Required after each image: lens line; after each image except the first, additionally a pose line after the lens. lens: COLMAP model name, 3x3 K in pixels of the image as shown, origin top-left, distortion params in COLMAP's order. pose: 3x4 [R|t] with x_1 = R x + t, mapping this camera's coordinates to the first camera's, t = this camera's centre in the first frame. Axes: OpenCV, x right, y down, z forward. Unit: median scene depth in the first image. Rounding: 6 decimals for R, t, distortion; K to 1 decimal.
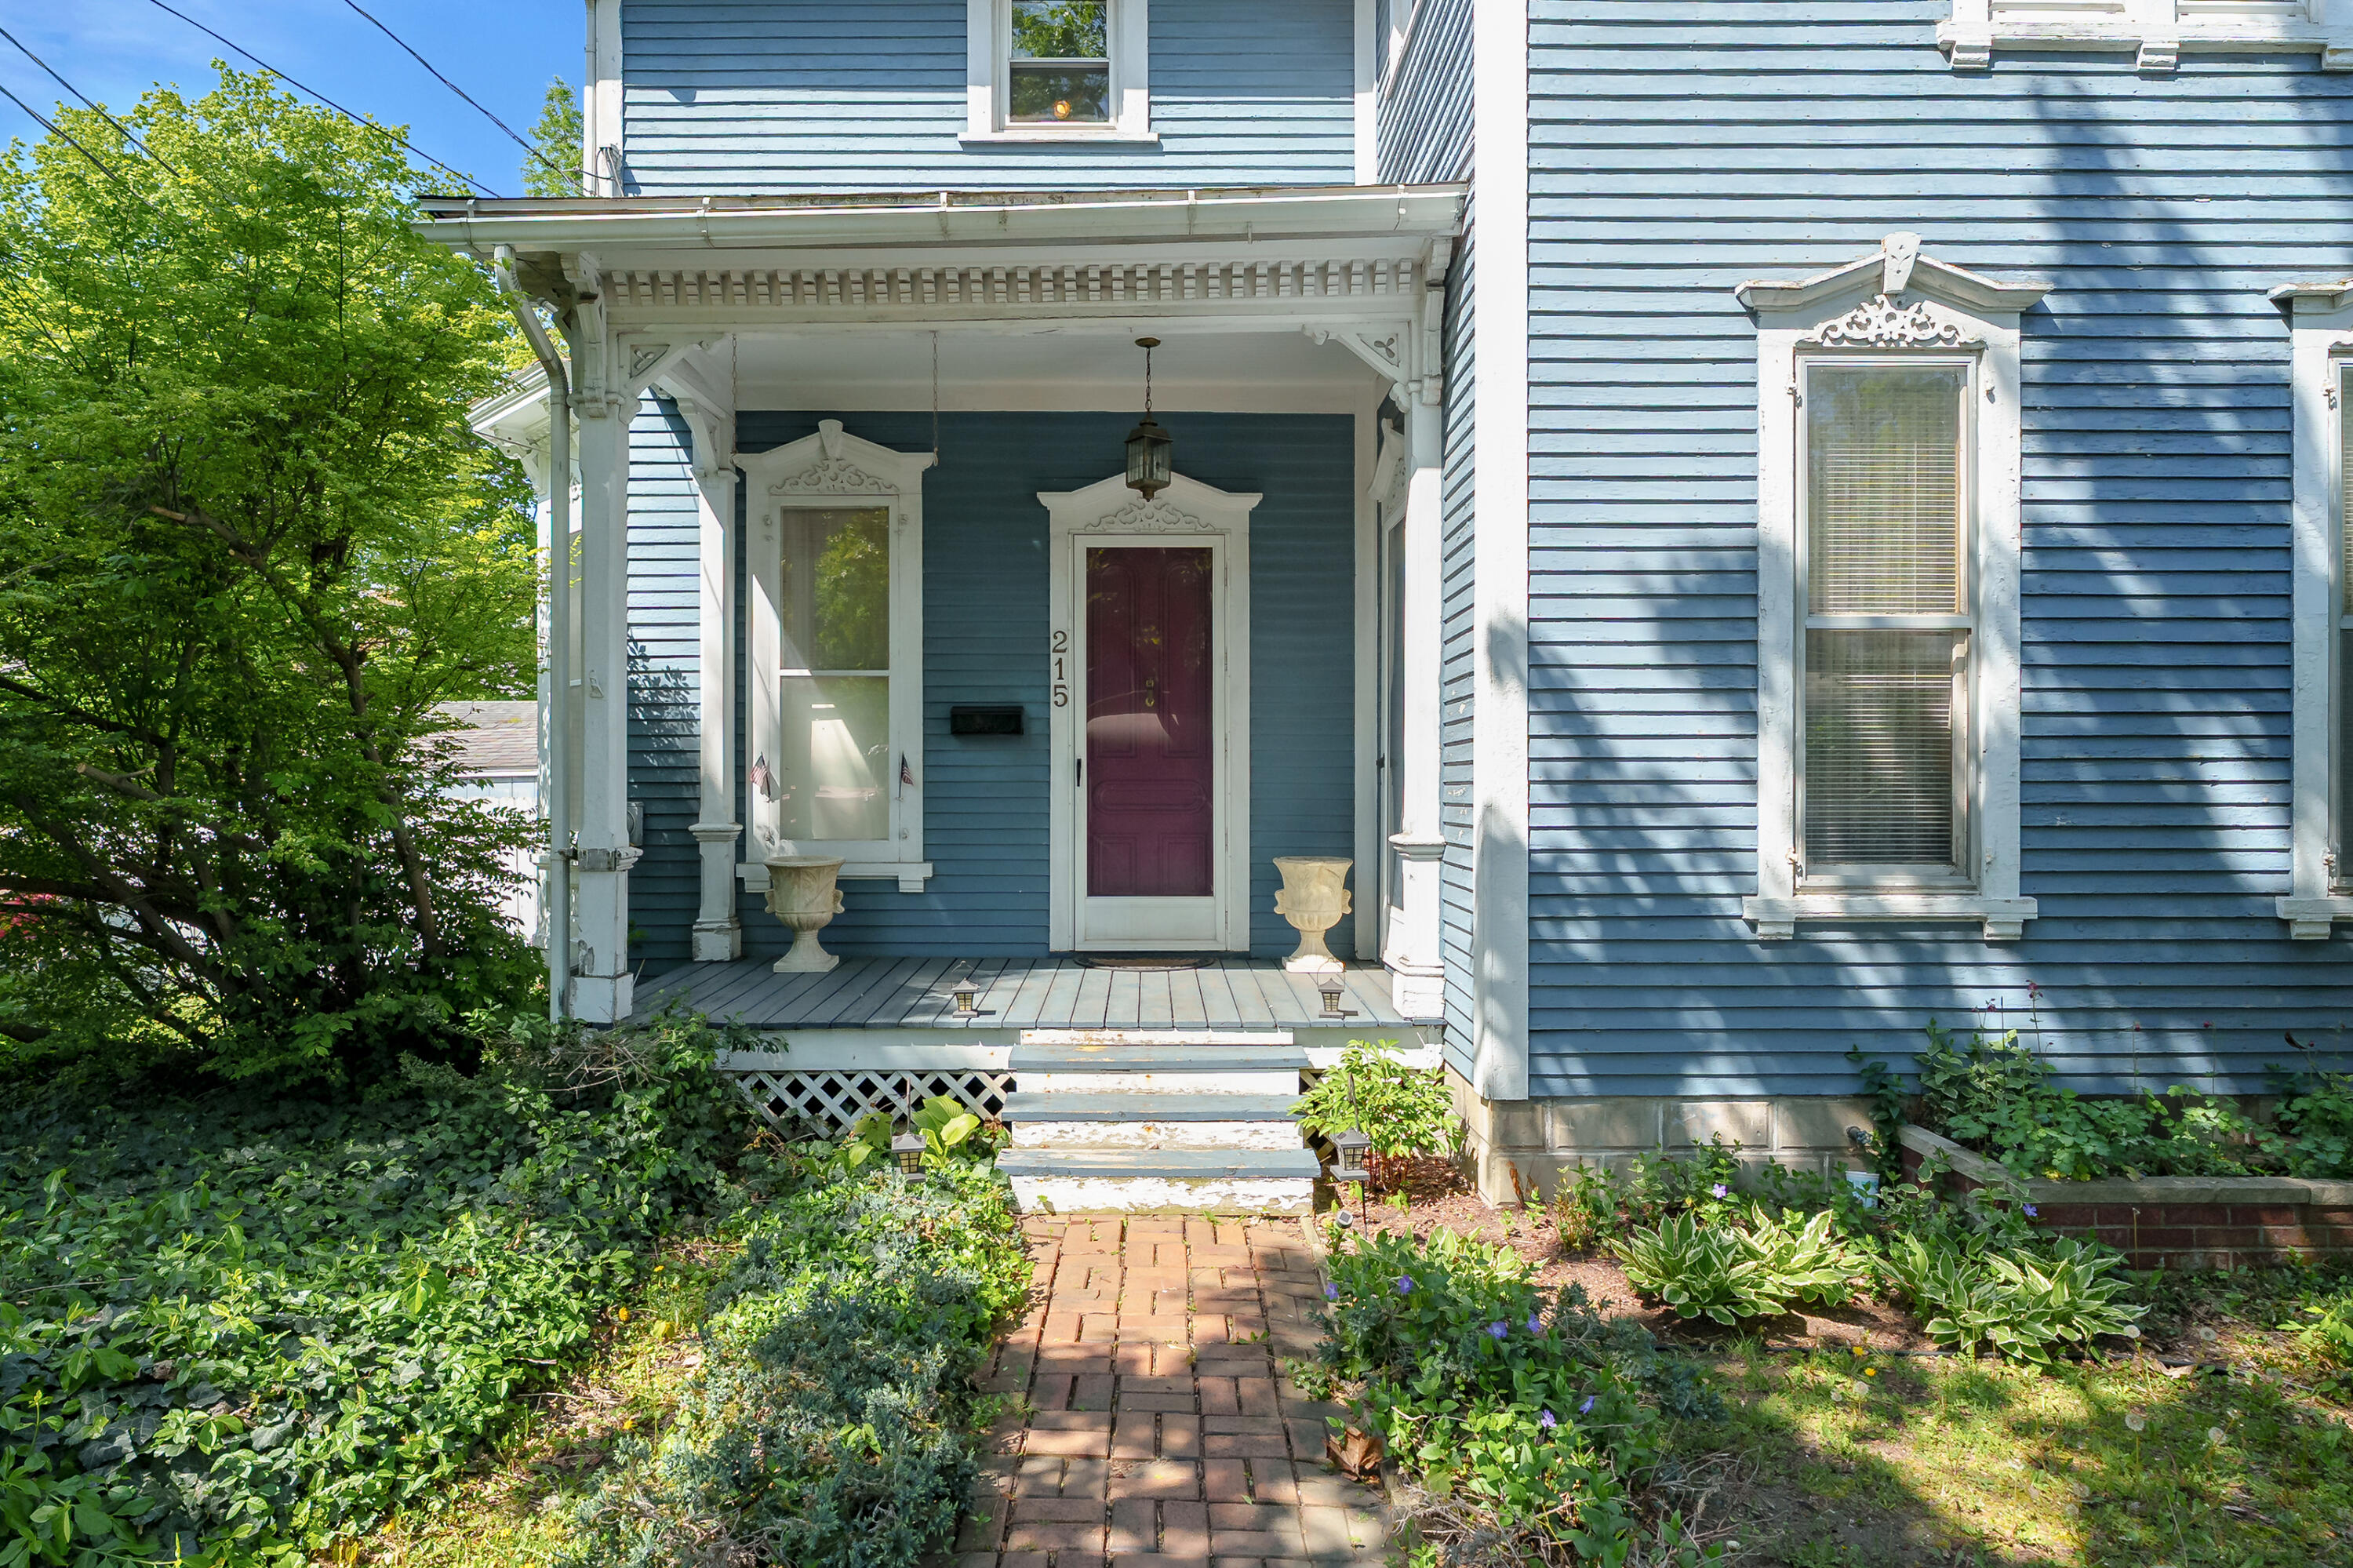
lens RADIAL K [[1283.1, 0, 1168.1], [0, 1283.1, 752.6], [0, 0, 1]] dist [0.001348, 0.000871]
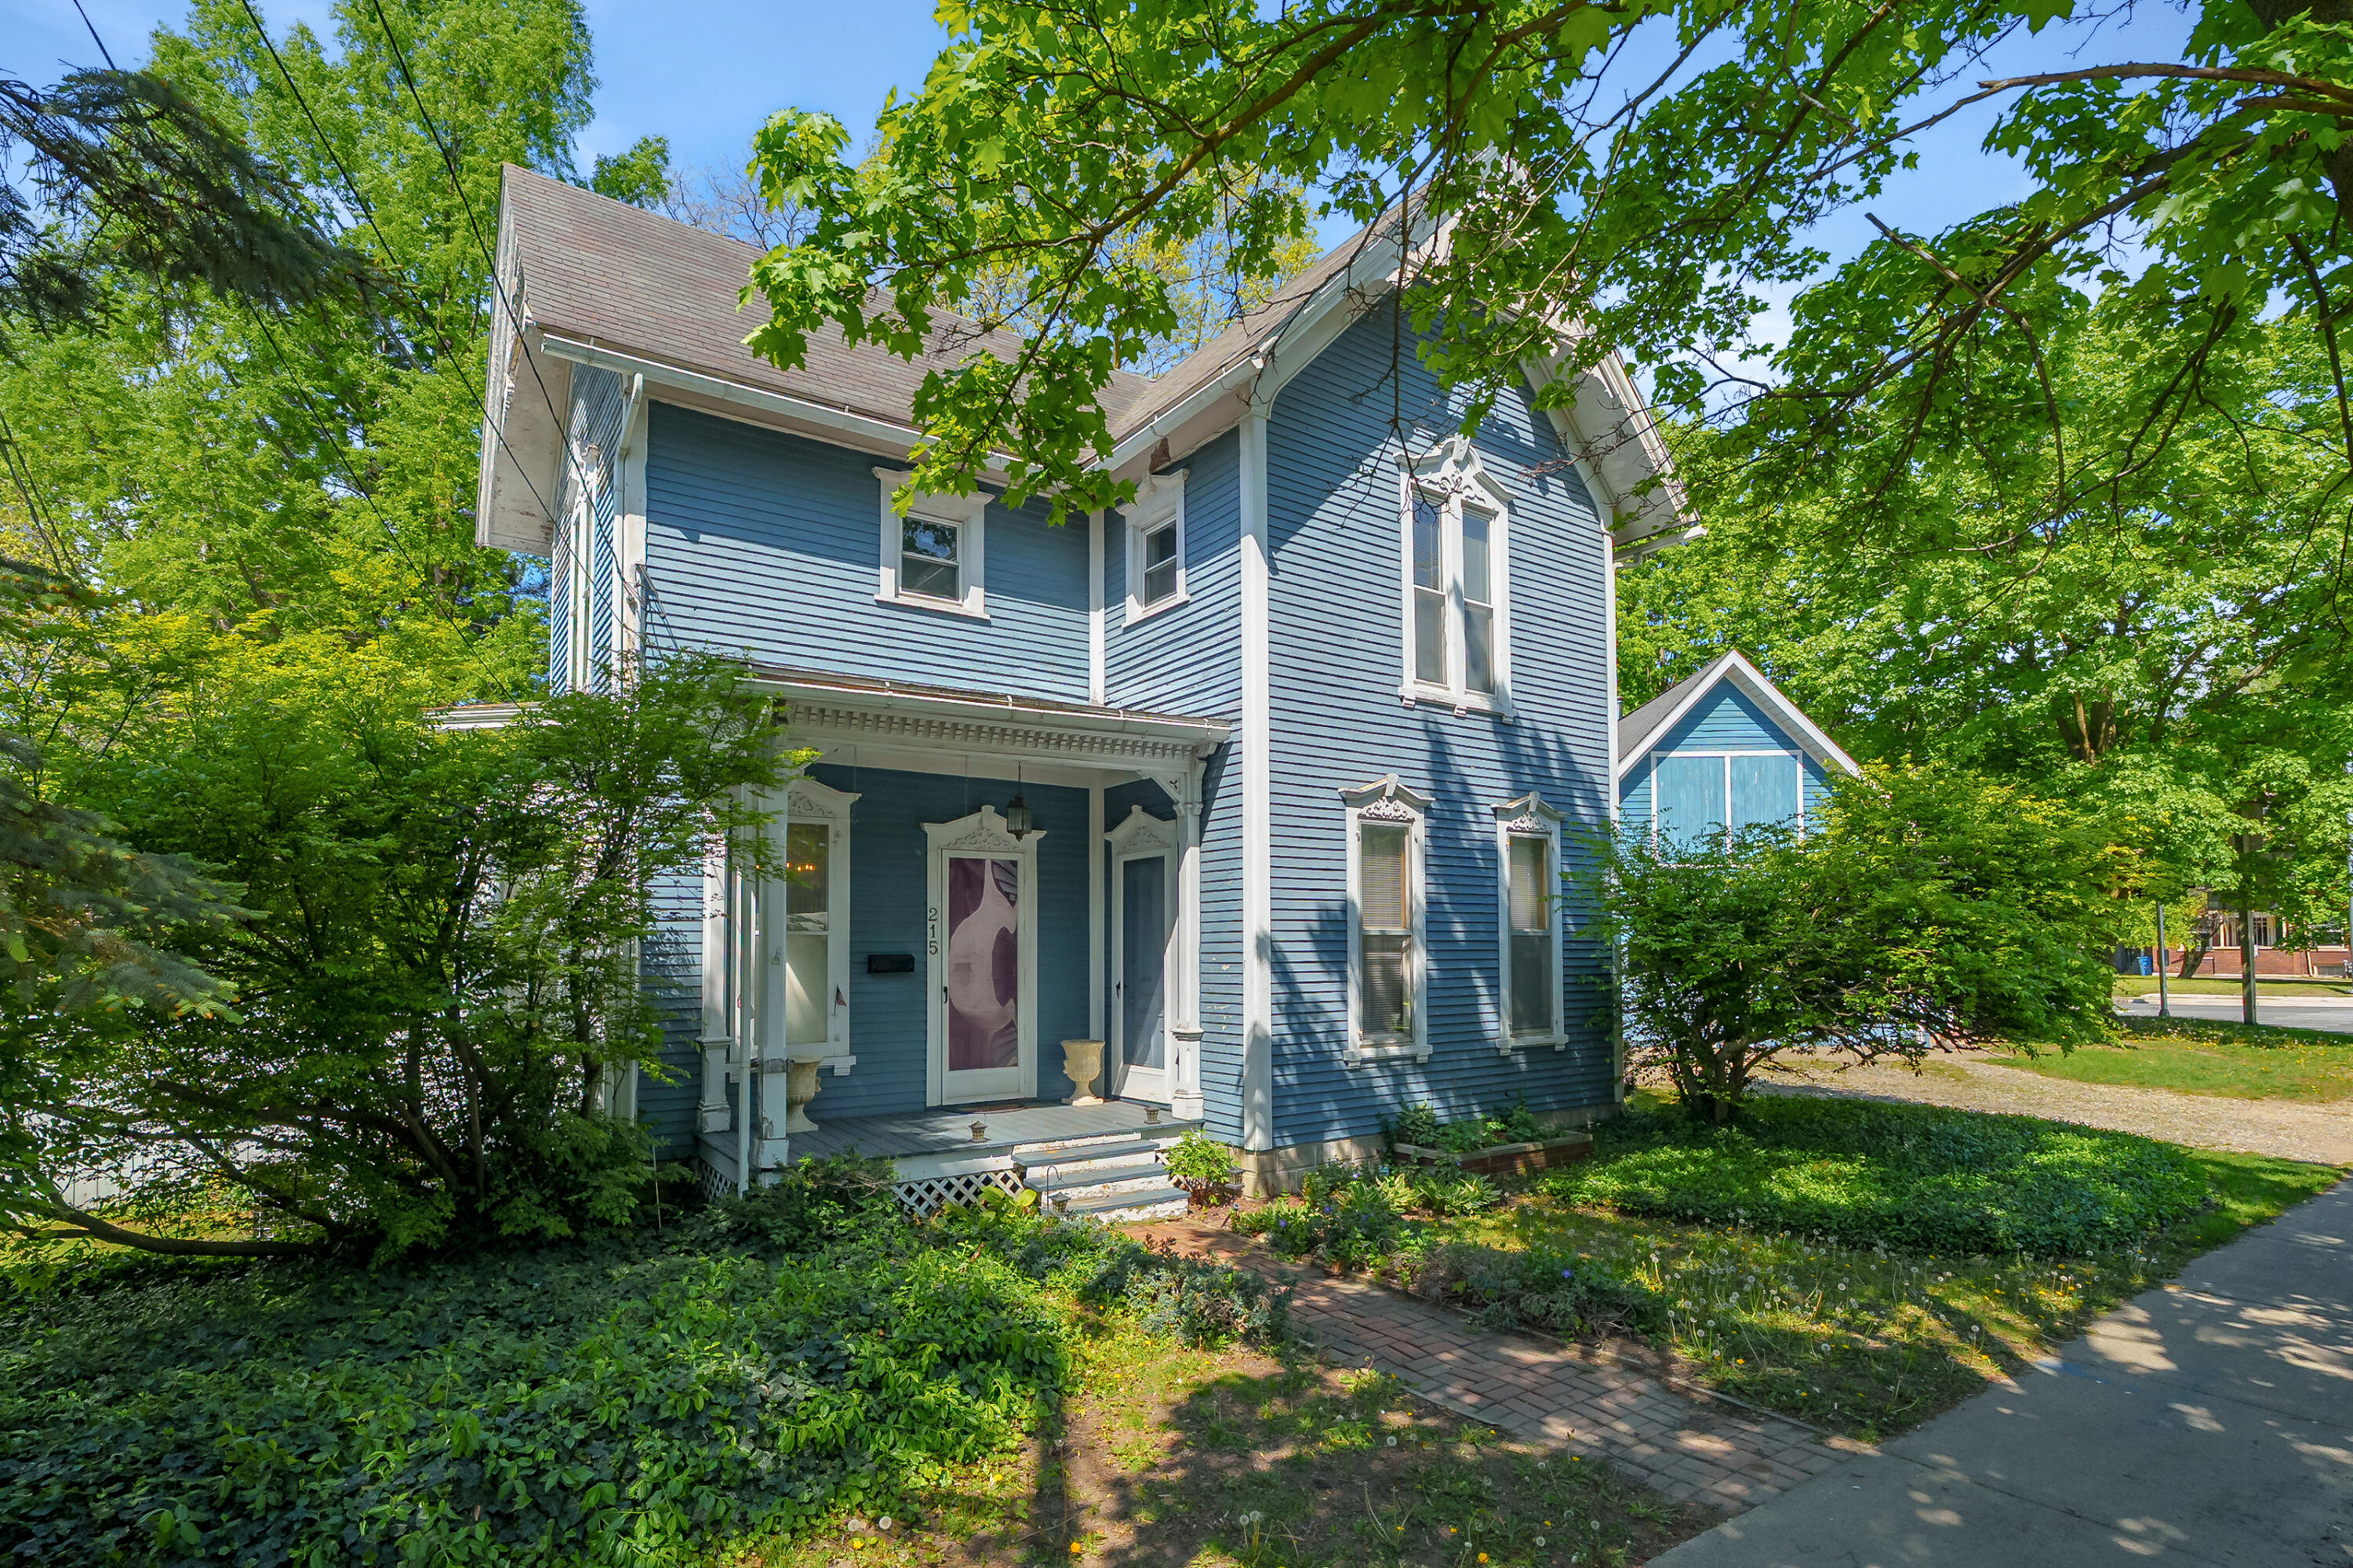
lens RADIAL K [[1091.3, 0, 1133.8], [0, 1091.3, 881.6], [0, 0, 1]] dist [-0.001833, -0.000035]
pose [[0.841538, 0.030638, 0.539329, -0.928910], [-0.006159, 0.998870, -0.047134, -0.096907], [-0.540163, 0.036344, 0.840775, -0.456569]]
